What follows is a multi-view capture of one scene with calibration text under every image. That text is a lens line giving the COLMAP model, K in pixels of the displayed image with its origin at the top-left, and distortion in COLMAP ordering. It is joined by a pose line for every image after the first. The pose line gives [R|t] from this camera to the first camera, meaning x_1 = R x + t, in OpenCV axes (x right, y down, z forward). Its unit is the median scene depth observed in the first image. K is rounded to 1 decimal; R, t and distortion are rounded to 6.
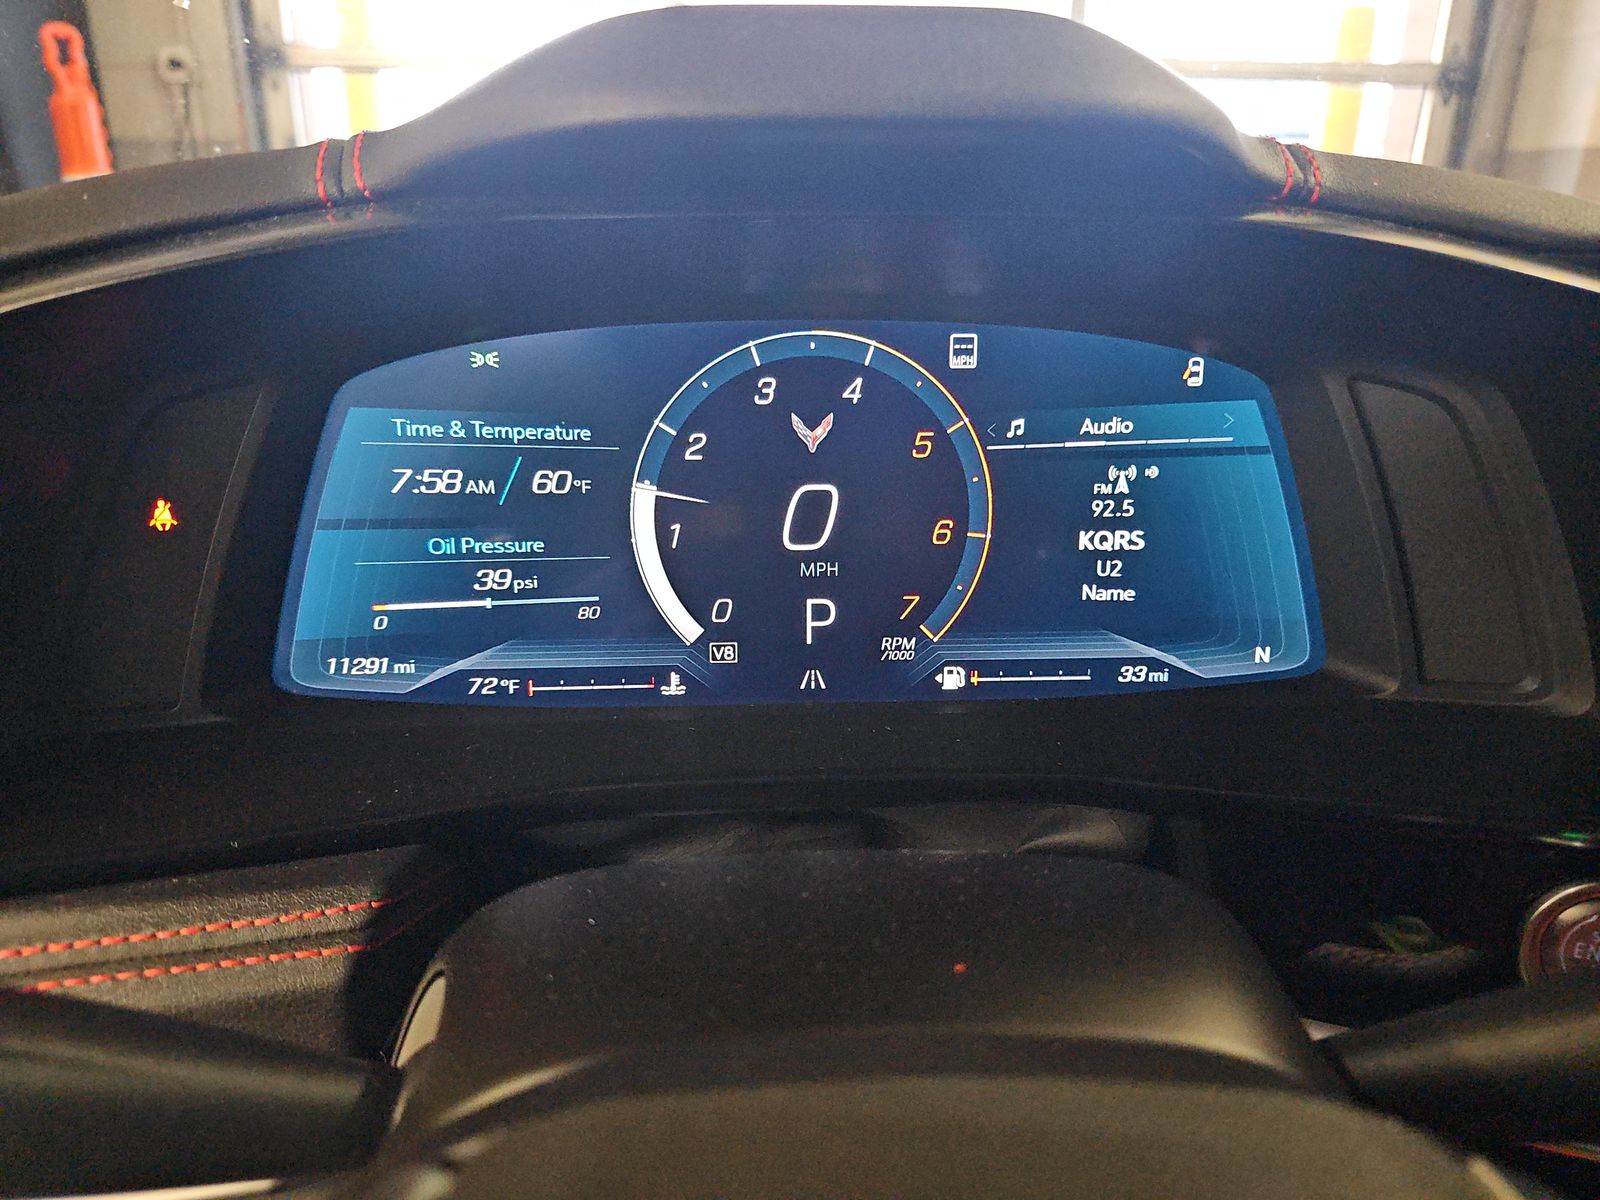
lens RADIAL K [[1056.8, 0, 800.0], [0, 1056.8, 600.0], [0, 0, 1]] dist [0.041909, -0.043301]
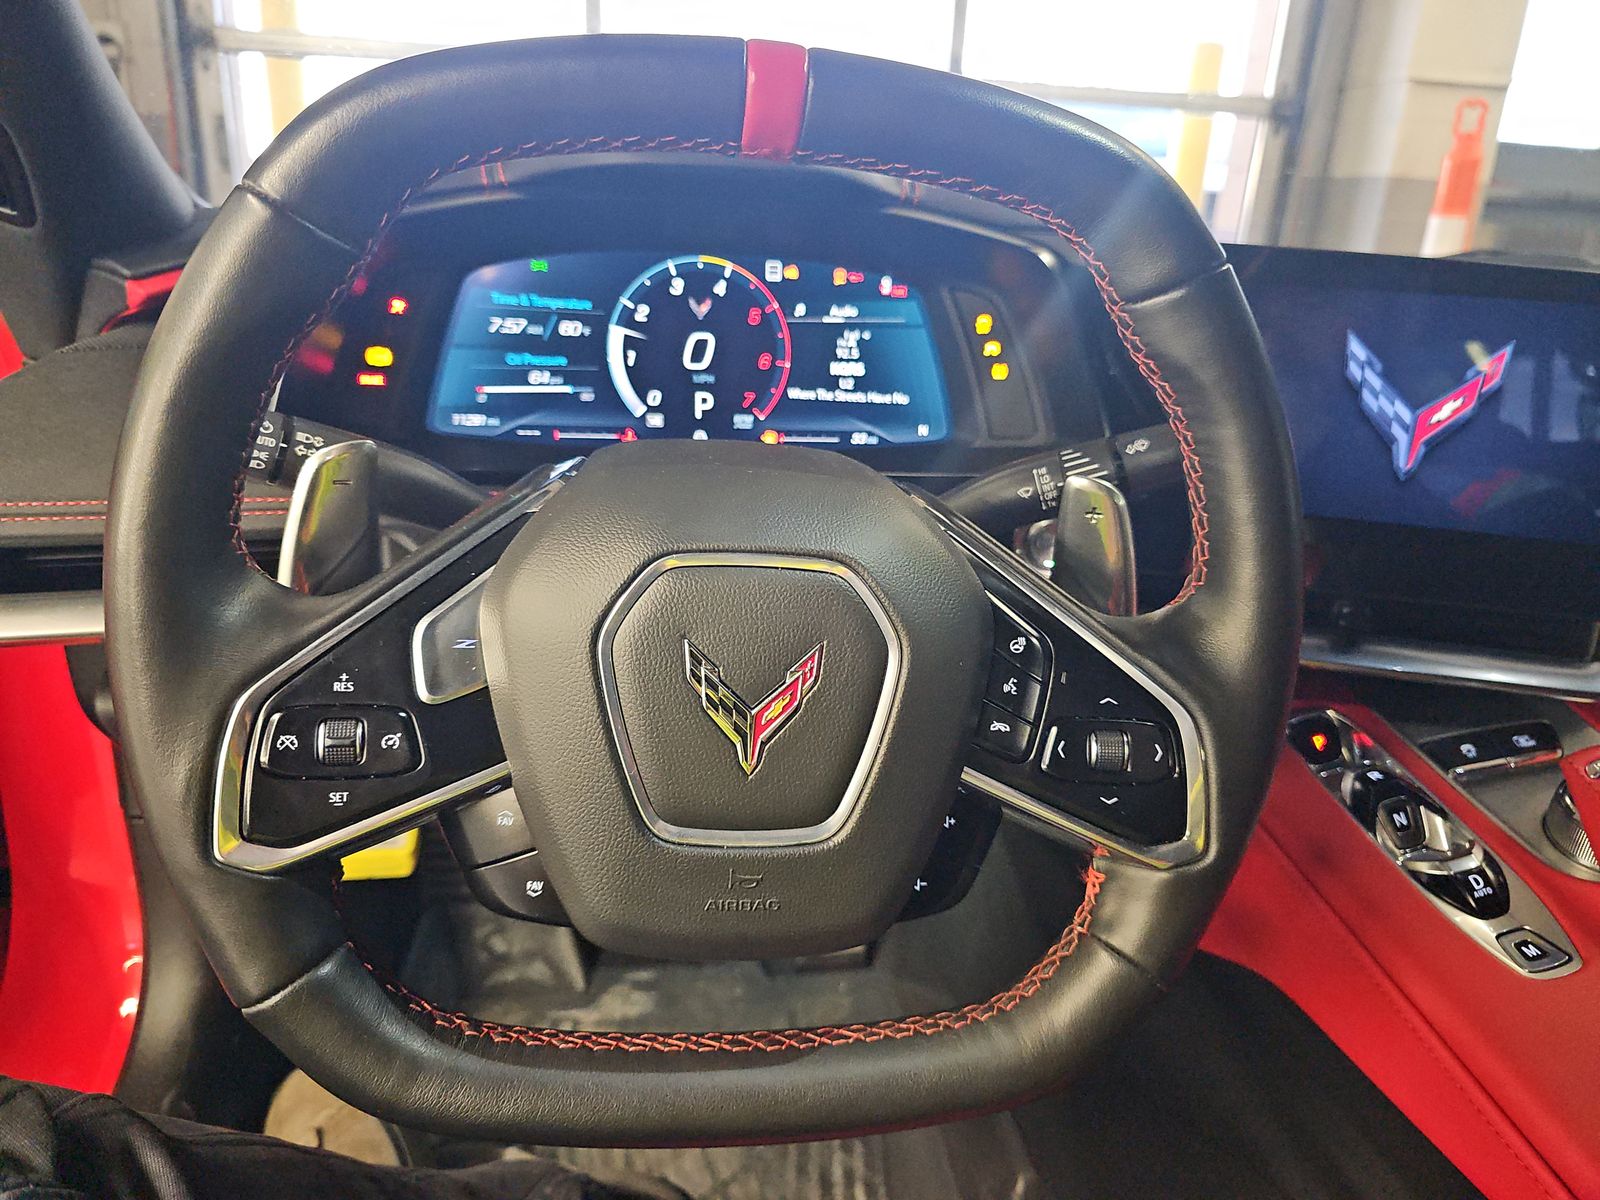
lens RADIAL K [[1056.8, 0, 800.0], [0, 1056.8, 600.0], [0, 0, 1]] dist [0.041909, -0.043301]
pose [[0.996147, 0.008293, 0.087307, 0.028905], [-0.008506, 0.999962, 0.002073, 0.387755], [-0.087287, -0.002808, 0.996179, -1.028673]]
